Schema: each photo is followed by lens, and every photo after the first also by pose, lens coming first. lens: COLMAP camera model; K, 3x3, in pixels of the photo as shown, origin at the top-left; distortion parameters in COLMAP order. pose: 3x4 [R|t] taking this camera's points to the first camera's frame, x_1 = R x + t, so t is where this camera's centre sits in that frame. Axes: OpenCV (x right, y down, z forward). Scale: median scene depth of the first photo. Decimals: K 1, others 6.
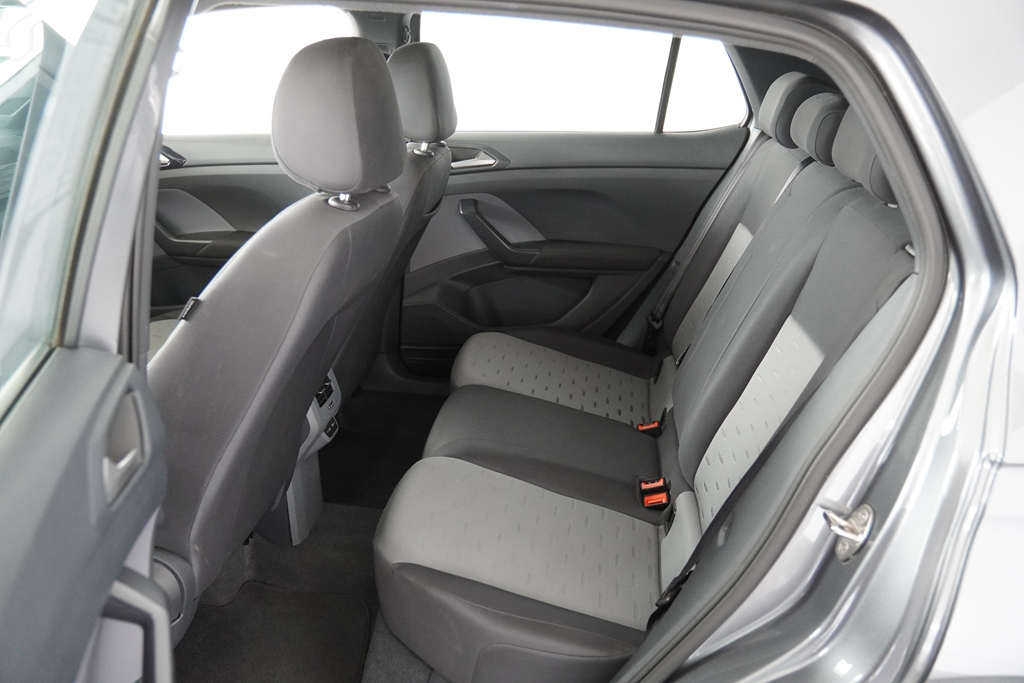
lens RADIAL K [[907.6, 0, 512.0], [0, 907.6, 341.5], [0, 0, 1]] dist [-0.007296, -0.002285]
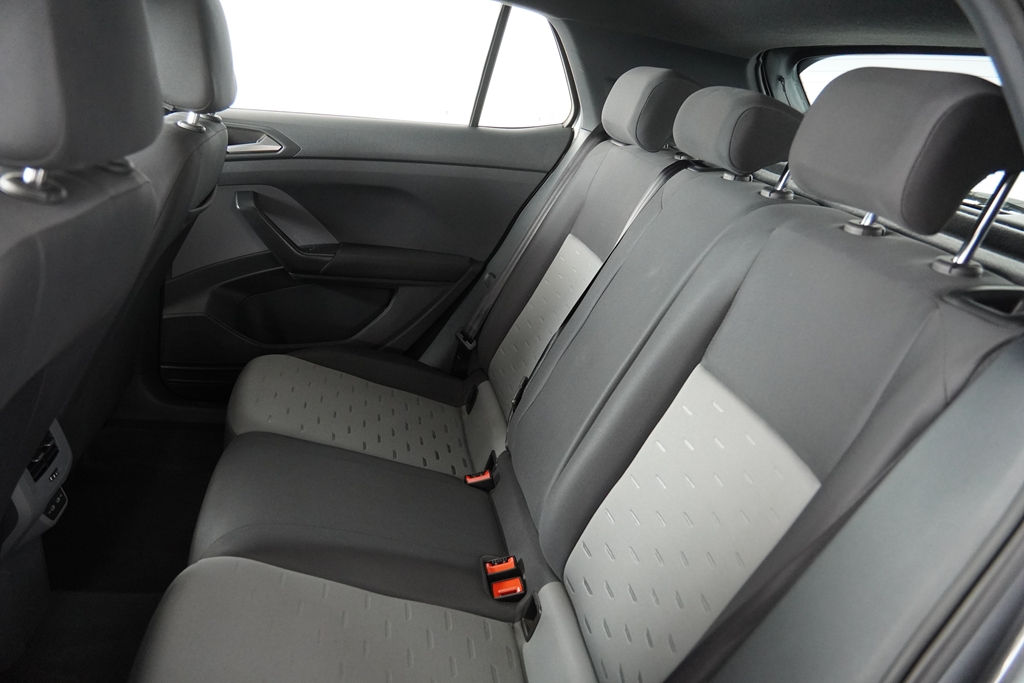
lens RADIAL K [[783.4, 0, 512.0], [0, 783.4, 341.5], [0, 0, 1]] dist [-0.146088, 0.136819]
pose [[0.954324, -0.001545, 0.298768, -0.028679], [-0.006029, 0.999683, 0.024426, -0.042507], [-0.298711, -0.025112, 0.954013, 0.279963]]
